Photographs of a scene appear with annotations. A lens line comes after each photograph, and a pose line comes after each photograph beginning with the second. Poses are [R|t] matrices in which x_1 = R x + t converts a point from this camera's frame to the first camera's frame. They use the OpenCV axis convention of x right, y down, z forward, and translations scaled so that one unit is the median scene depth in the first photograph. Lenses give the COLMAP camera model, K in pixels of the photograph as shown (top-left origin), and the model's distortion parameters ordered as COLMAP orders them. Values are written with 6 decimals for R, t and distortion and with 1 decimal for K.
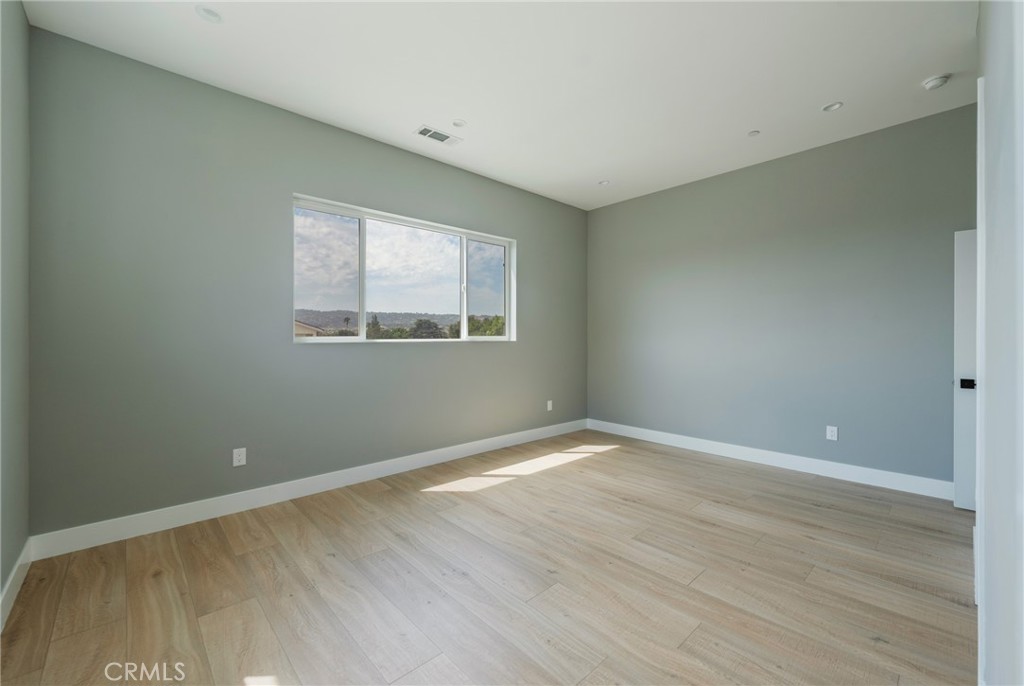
lens RADIAL K [[412.5, 0, 512.3], [0, 412.5, 341.3], [0, 0, 1]] dist [-0.001184, -0.000185]
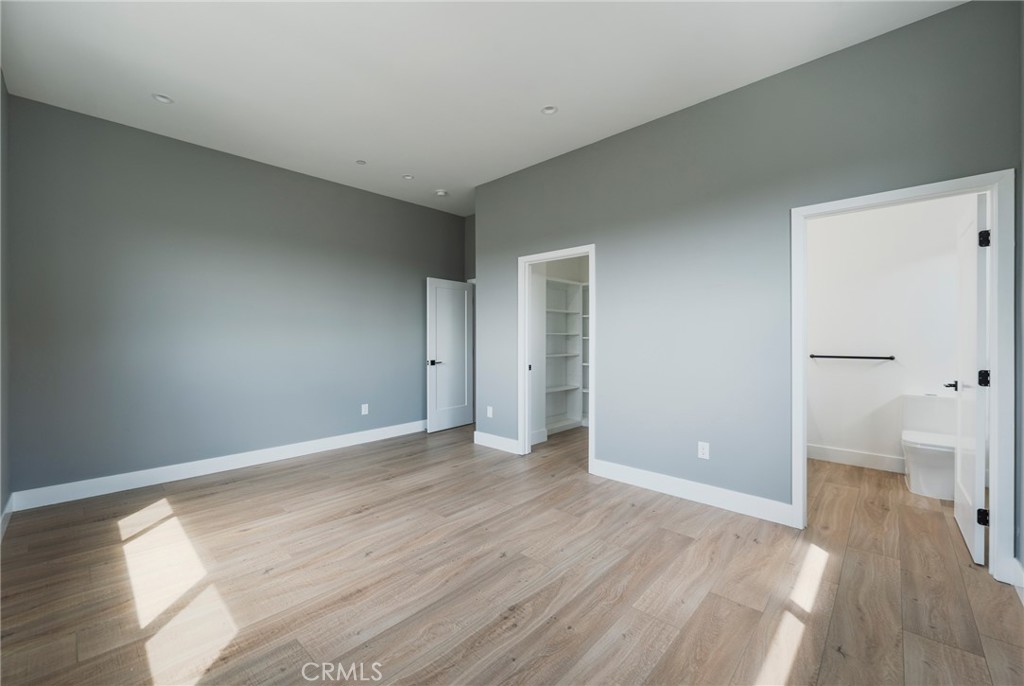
lens RADIAL K [[412.5, 0, 512.3], [0, 412.5, 341.3], [0, 0, 1]] dist [-0.001184, -0.000185]
pose [[-0.074545, -0.006913, 0.997194, -0.681694], [0.008958, 0.999931, 0.007601, -0.000745], [-0.997177, 0.009499, -0.074478, 0.744007]]
